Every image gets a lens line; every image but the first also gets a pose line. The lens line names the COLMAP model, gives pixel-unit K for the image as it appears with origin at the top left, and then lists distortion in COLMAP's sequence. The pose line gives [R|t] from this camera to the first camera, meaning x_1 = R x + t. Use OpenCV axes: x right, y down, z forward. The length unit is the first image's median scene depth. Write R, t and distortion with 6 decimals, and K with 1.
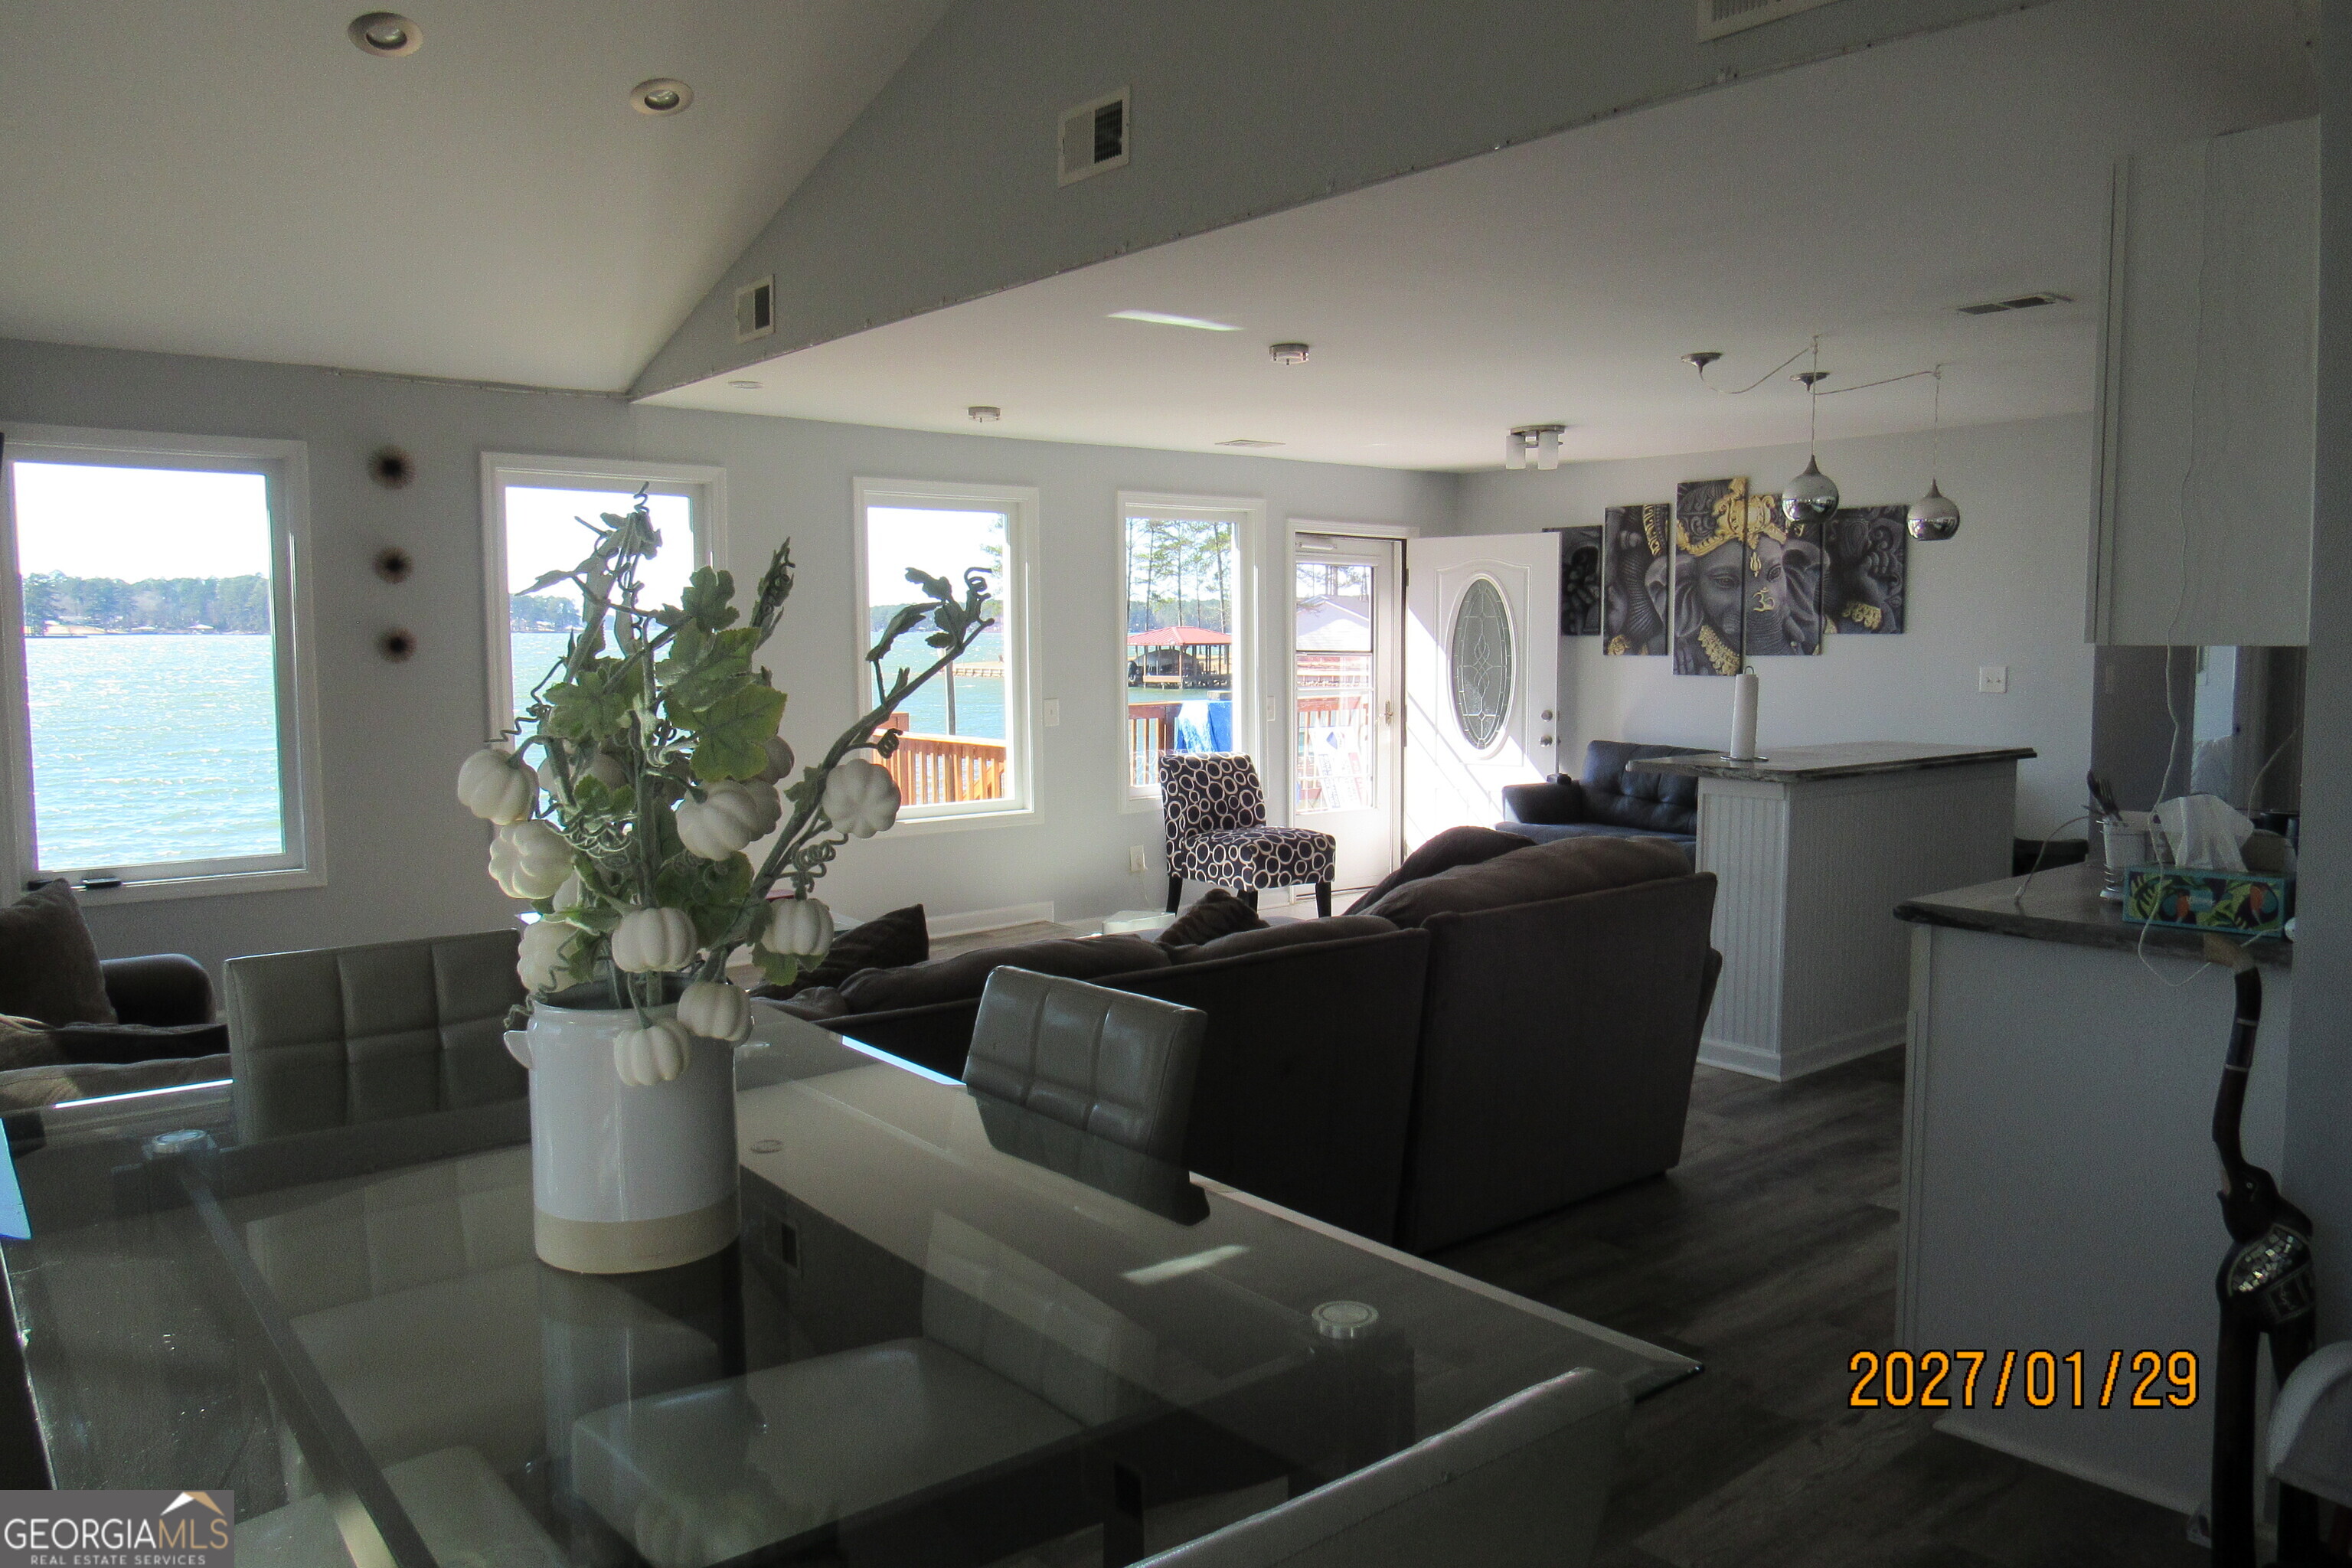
lens RADIAL K [[1701.2, 0, 1176.0], [0, 1701.2, 784.0], [0, 0, 1]] dist [-0.012063, 0.000407]
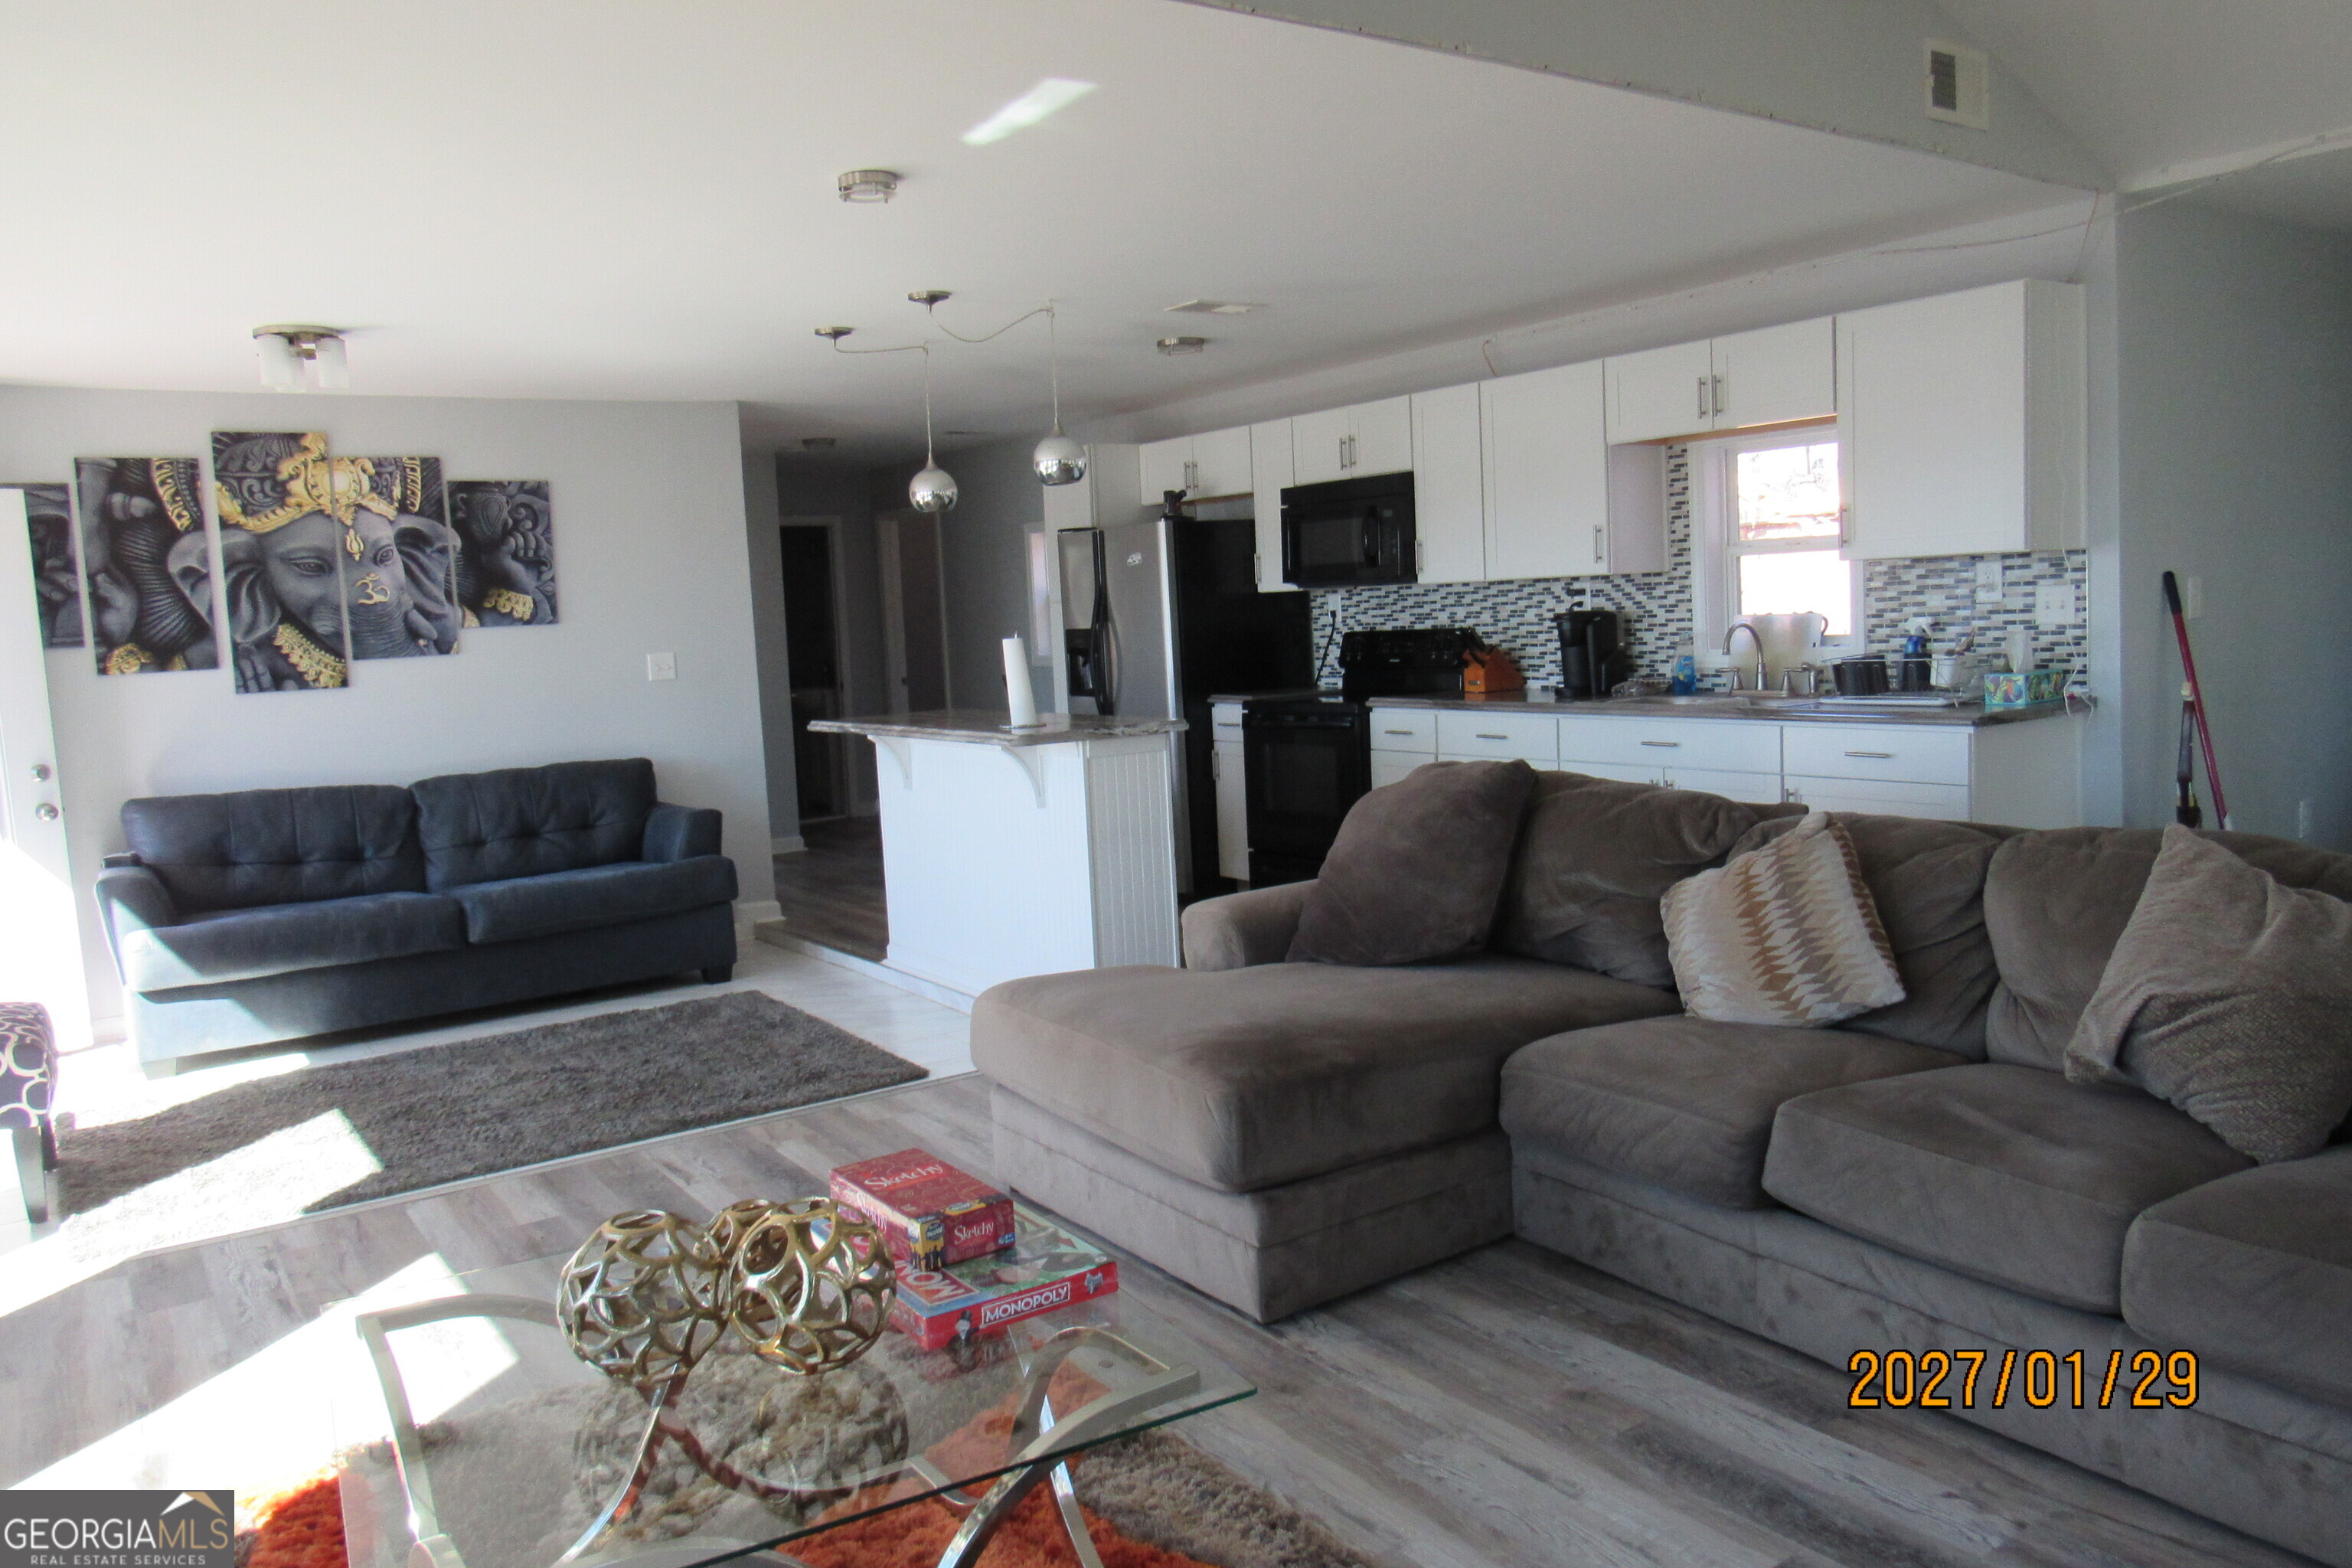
lens RADIAL K [[1701.2, 0, 1176.0], [0, 1701.2, 784.0], [0, 0, 1]] dist [-0.012063, 0.000407]
pose [[0.092423, -0.108821, 0.989755, -0.406253], [0.130729, 0.986732, 0.096281, -0.044164], [-0.987101, 0.120491, 0.105423, 0.538182]]
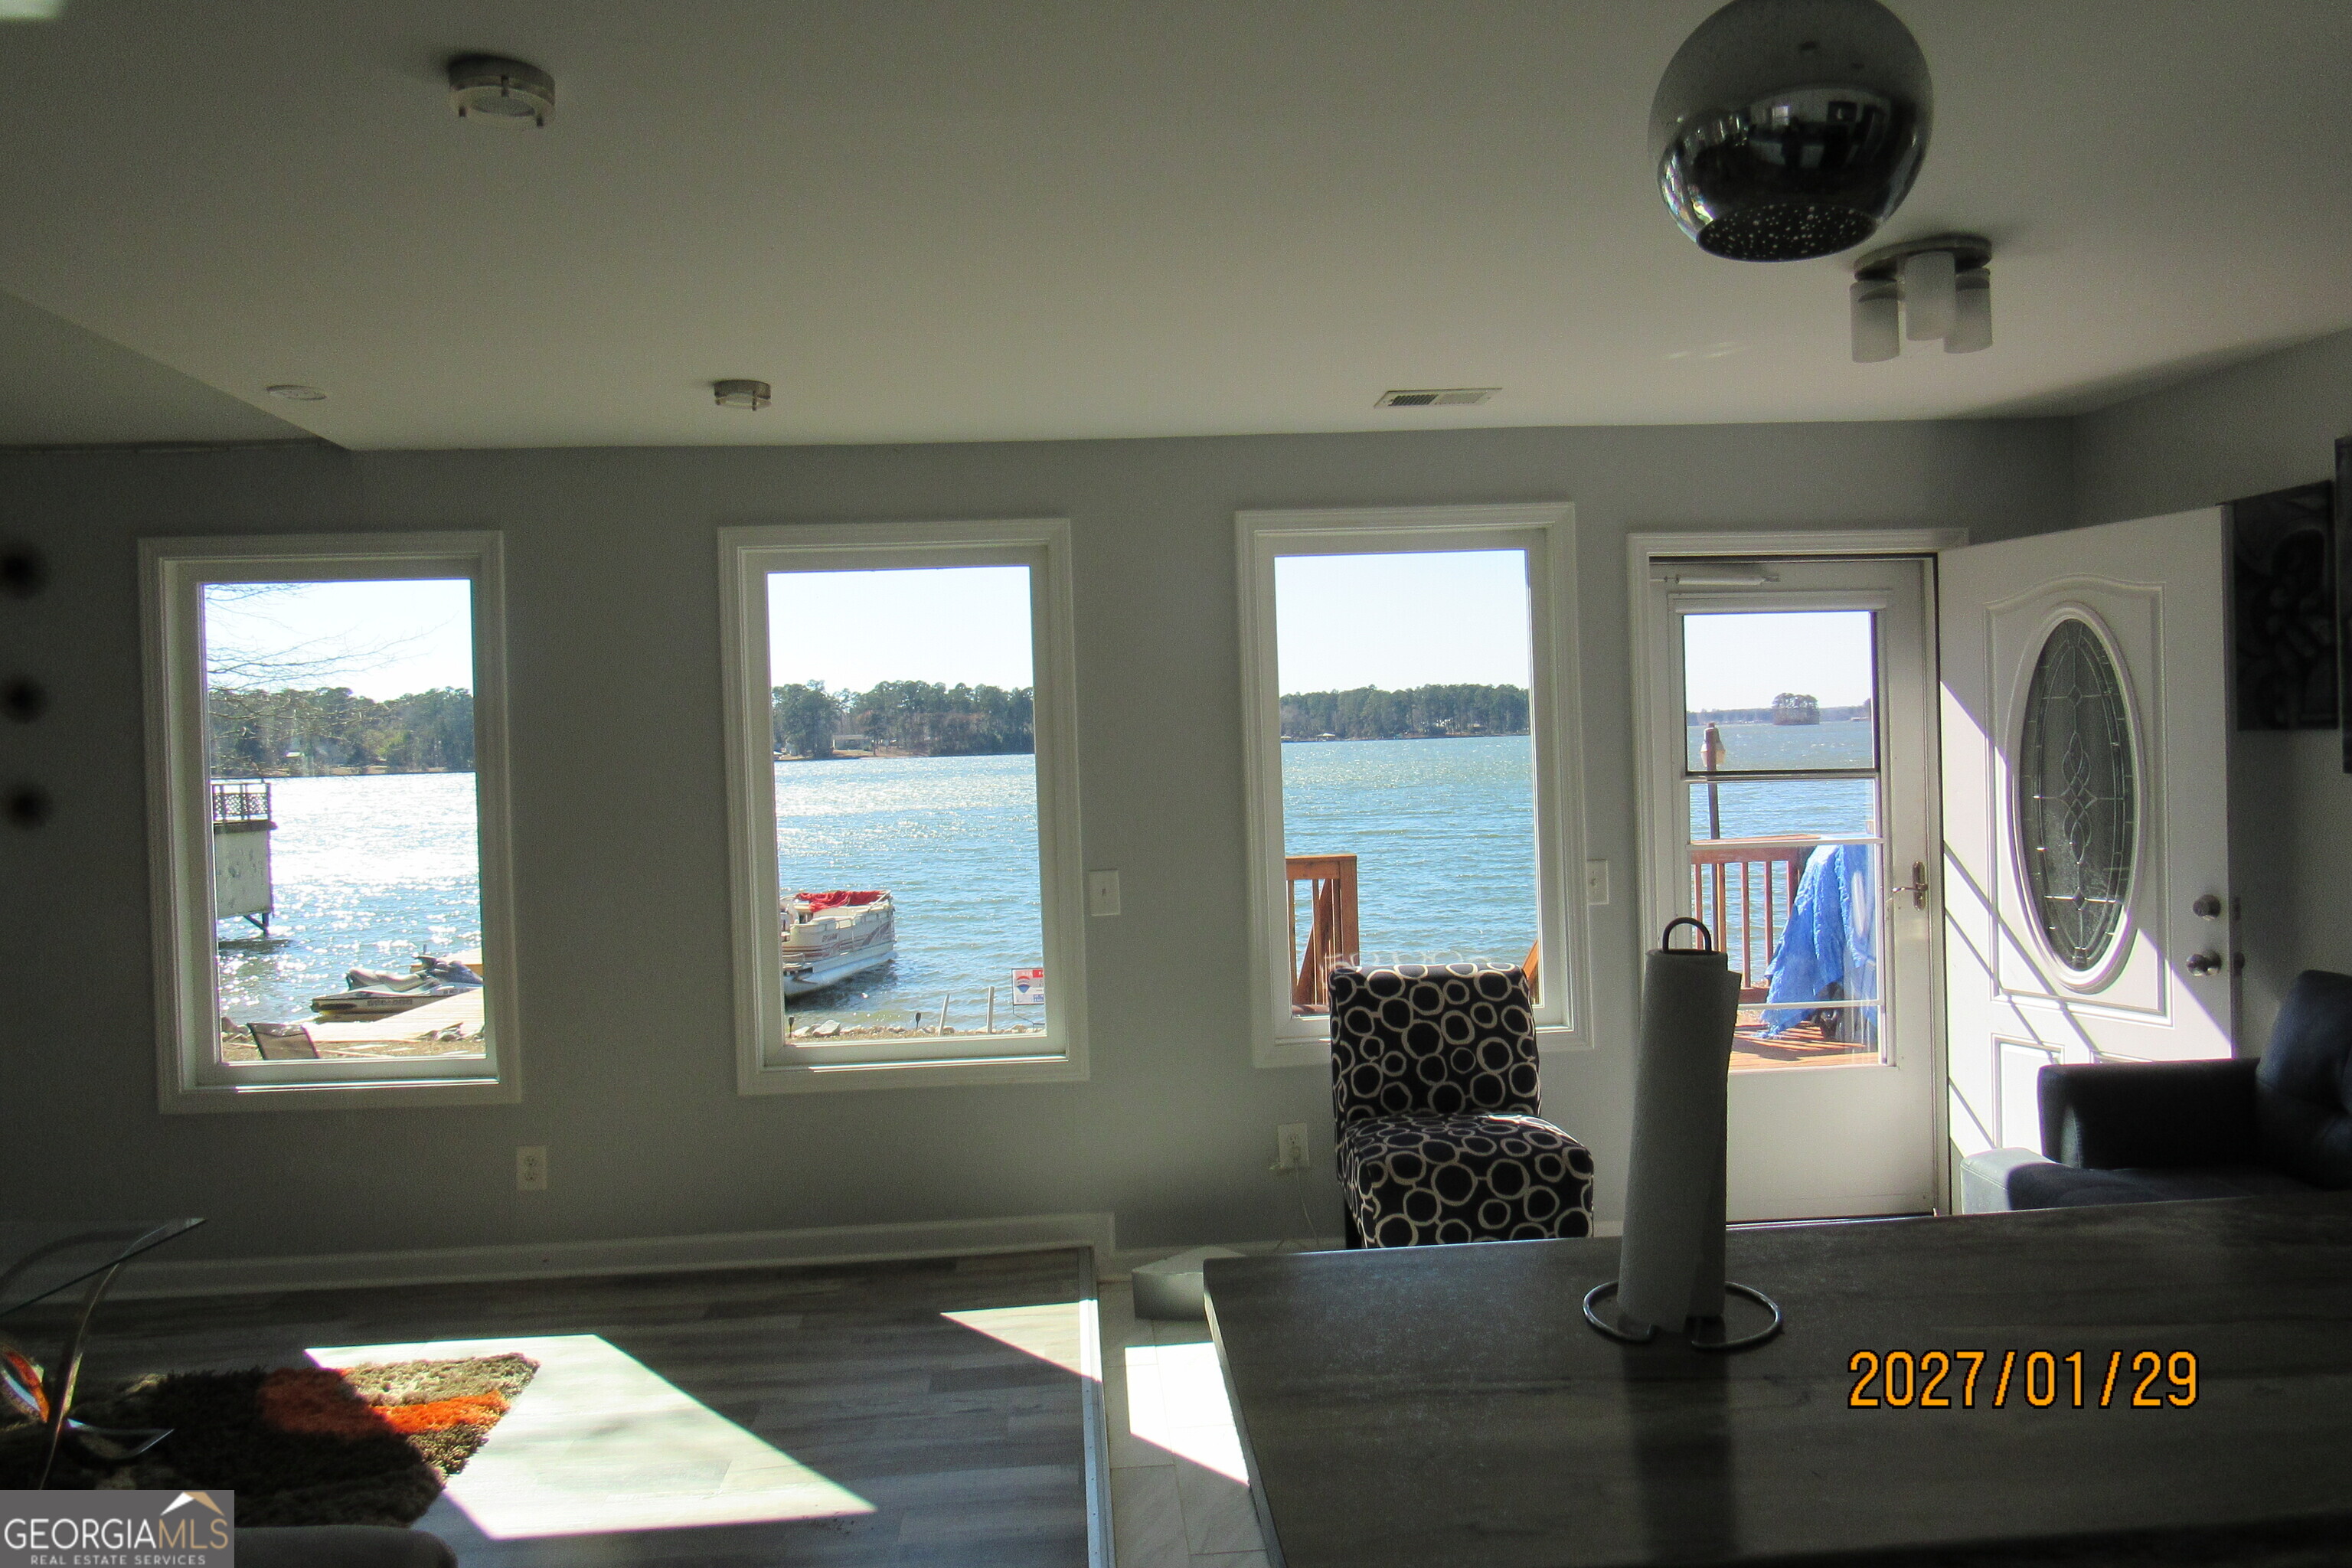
lens RADIAL K [[1701.2, 0, 1176.0], [0, 1701.2, 784.0], [0, 0, 1]] dist [-0.012063, 0.000407]
pose [[0.817210, -0.012397, -0.576207, 0.271935], [-0.019776, 0.998577, -0.049532, -0.048351], [0.576001, 0.051873, 0.815802, 0.499654]]
